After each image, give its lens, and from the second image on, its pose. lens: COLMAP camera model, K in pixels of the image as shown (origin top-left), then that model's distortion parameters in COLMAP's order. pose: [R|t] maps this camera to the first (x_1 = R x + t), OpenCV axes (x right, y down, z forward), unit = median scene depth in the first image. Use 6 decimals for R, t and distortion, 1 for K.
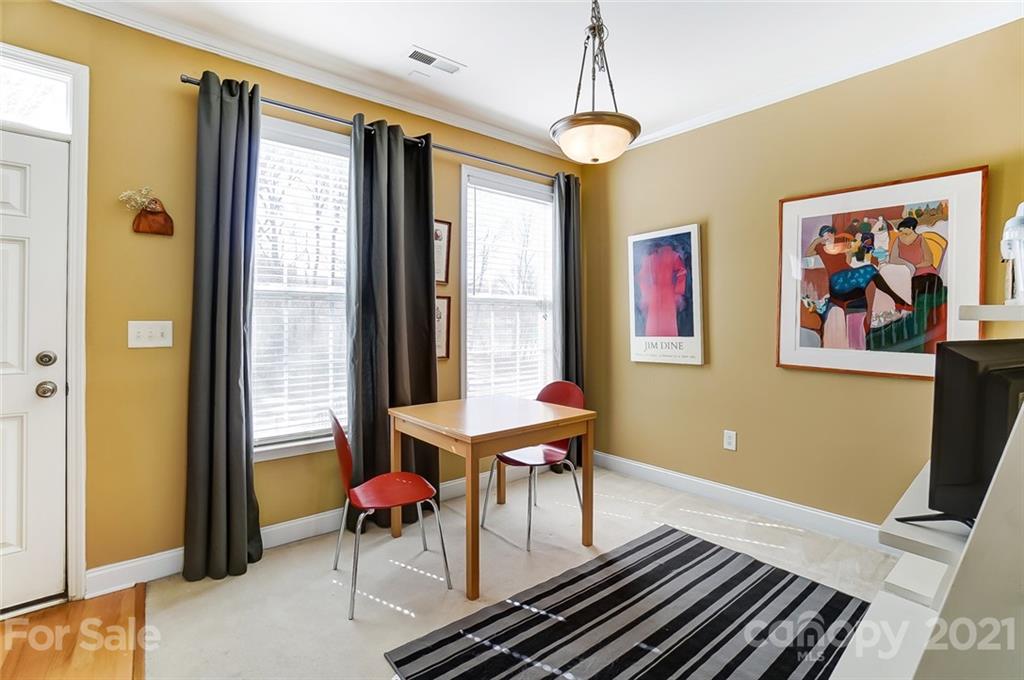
lens RADIAL K [[457.9, 0, 510.5], [0, 457.9, 312.0], [0, 0, 1]] dist [-0.045291, 0.008742]
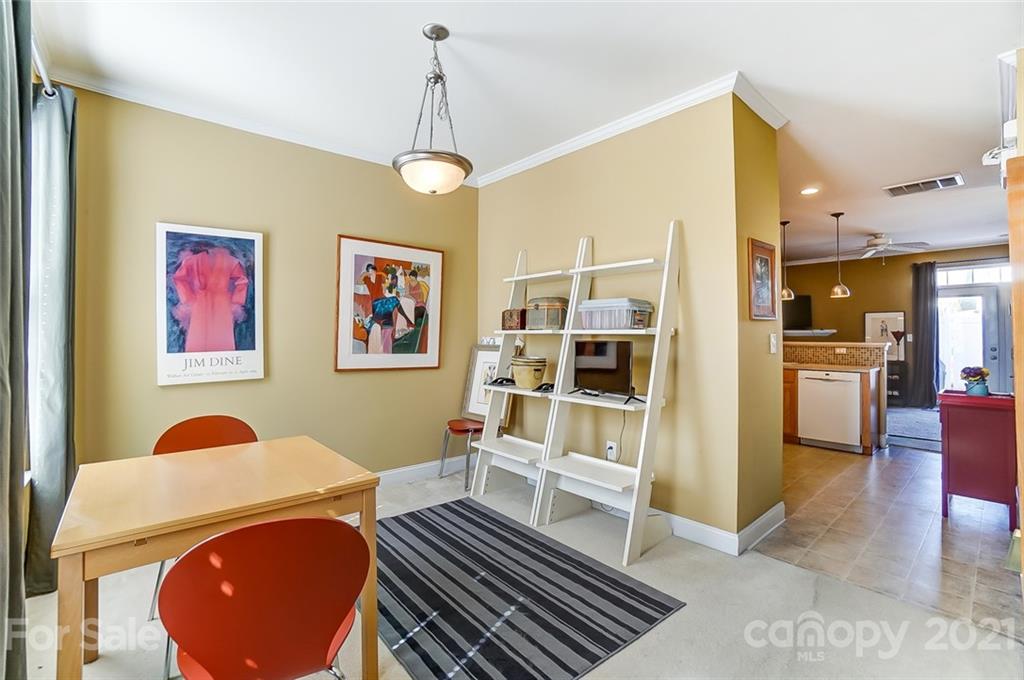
lens RADIAL K [[457.9, 0, 490.2], [0, 457.9, 331.1], [0, 0, 1]] dist [-0.045291, 0.008742]
pose [[0.003473, 0.014835, 0.999884, -0.677959], [-0.013327, 0.999802, -0.014787, 0.027196], [-0.999905, -0.013274, 0.003670, 0.625619]]
